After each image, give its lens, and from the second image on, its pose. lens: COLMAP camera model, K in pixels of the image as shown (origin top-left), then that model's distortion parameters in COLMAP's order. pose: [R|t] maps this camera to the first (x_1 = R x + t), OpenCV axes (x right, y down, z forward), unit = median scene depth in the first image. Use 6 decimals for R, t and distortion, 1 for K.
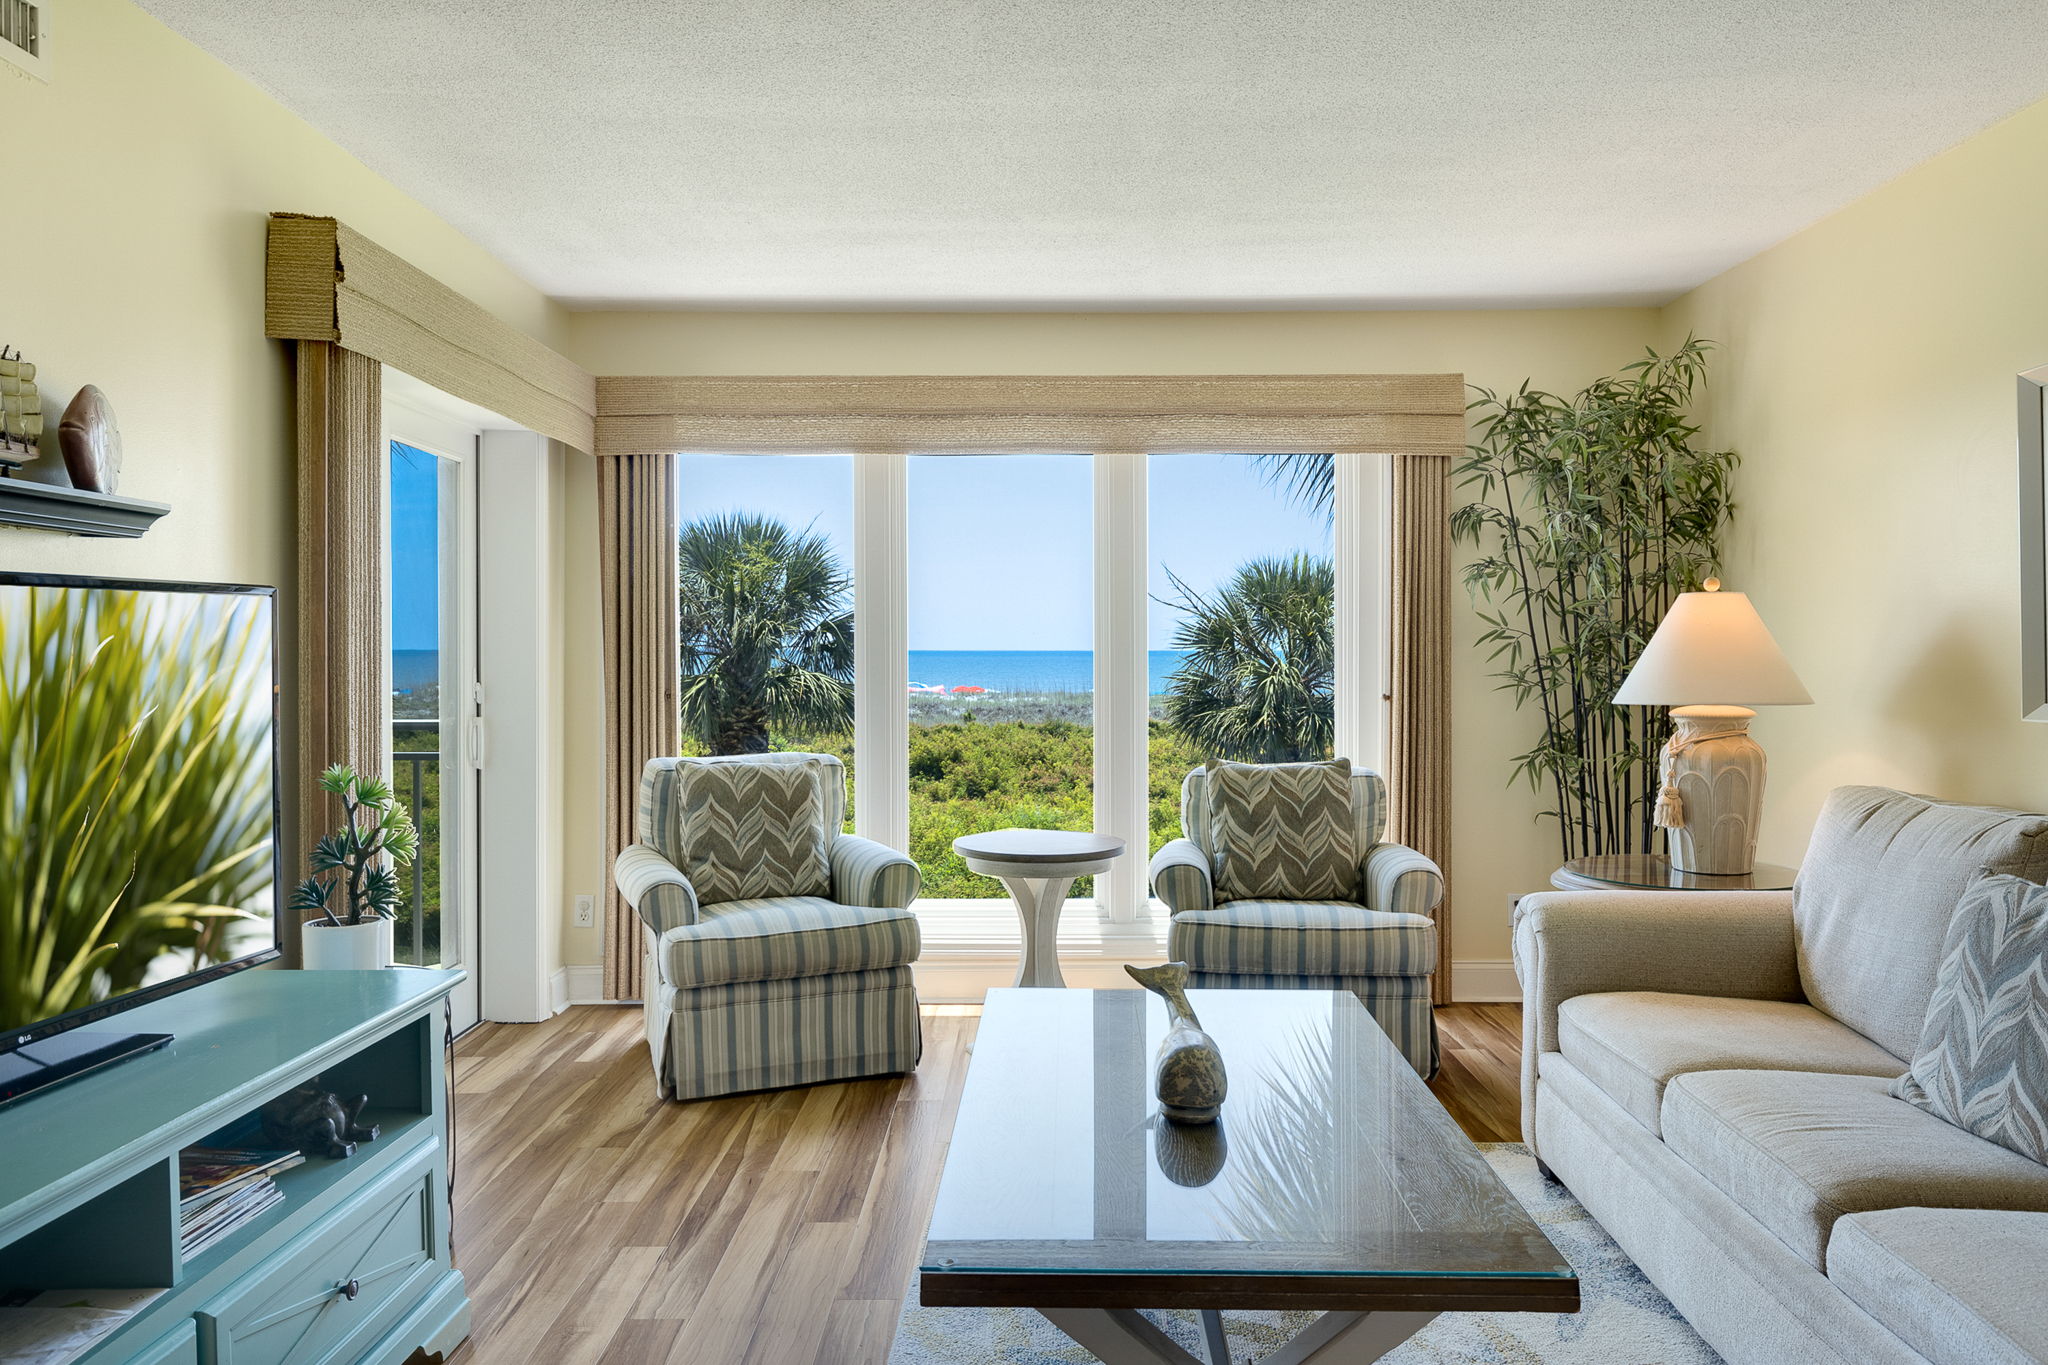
lens RADIAL K [[1437.0, 0, 1065.9], [0, 1437.0, 657.1], [0, 0, 1]] dist [0.013966, -0.004956]
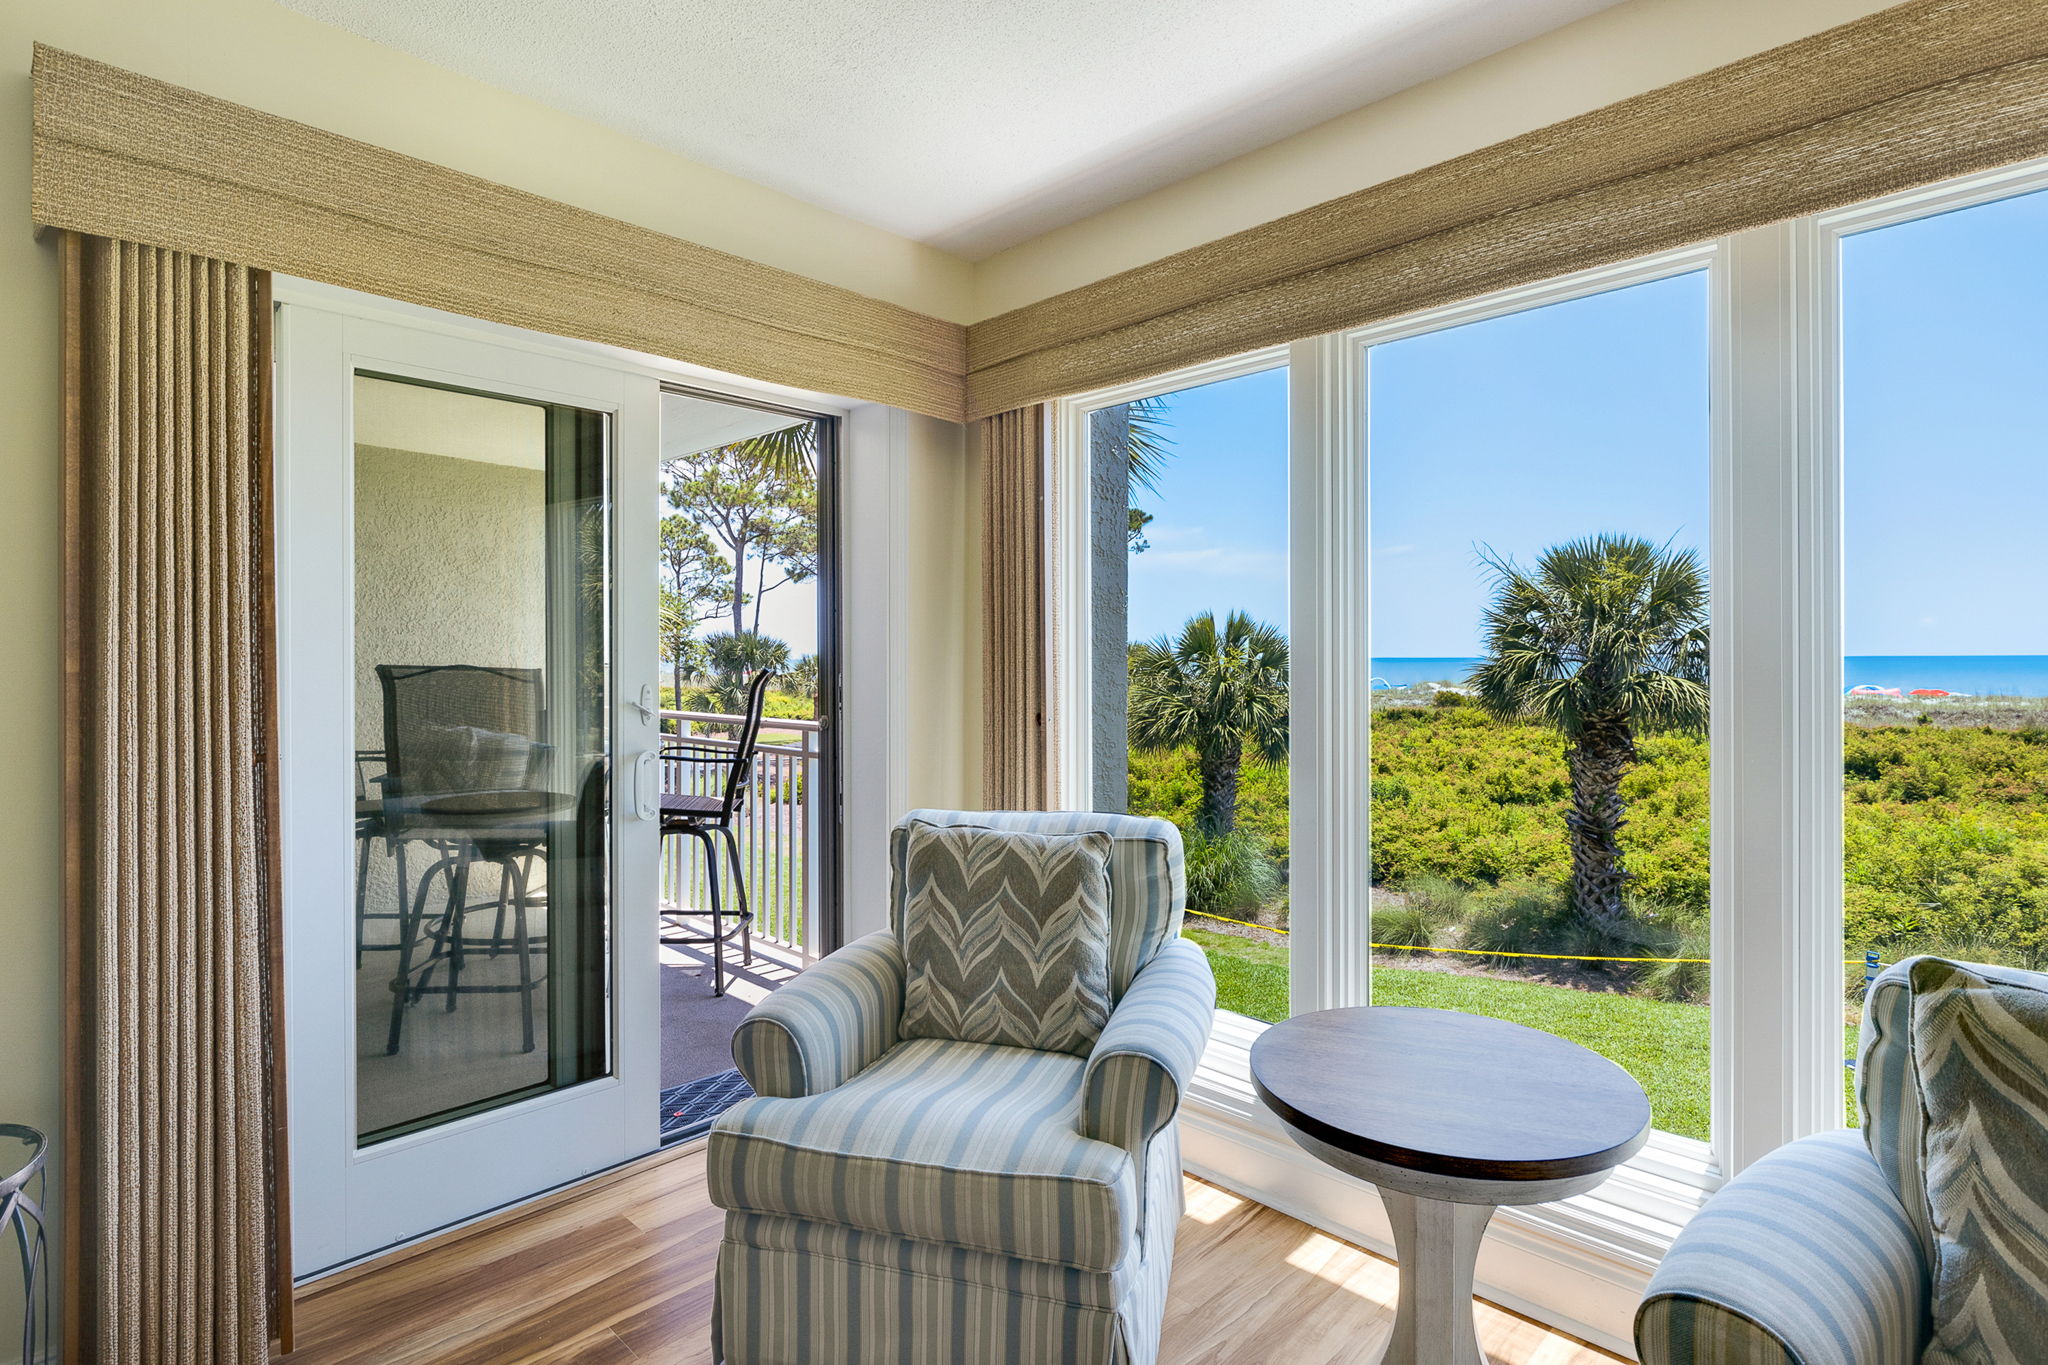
lens RADIAL K [[1043.5, 0, 1037.0], [0, 1043.5, 660.0], [0, 0, 1]] dist [0.017356, -0.006289]
pose [[0.719774, -0.003824, -0.694198, 0.123179], [0.001809, 0.999992, -0.003632, -0.002750], [0.694206, 0.001358, 0.719775, 0.650871]]
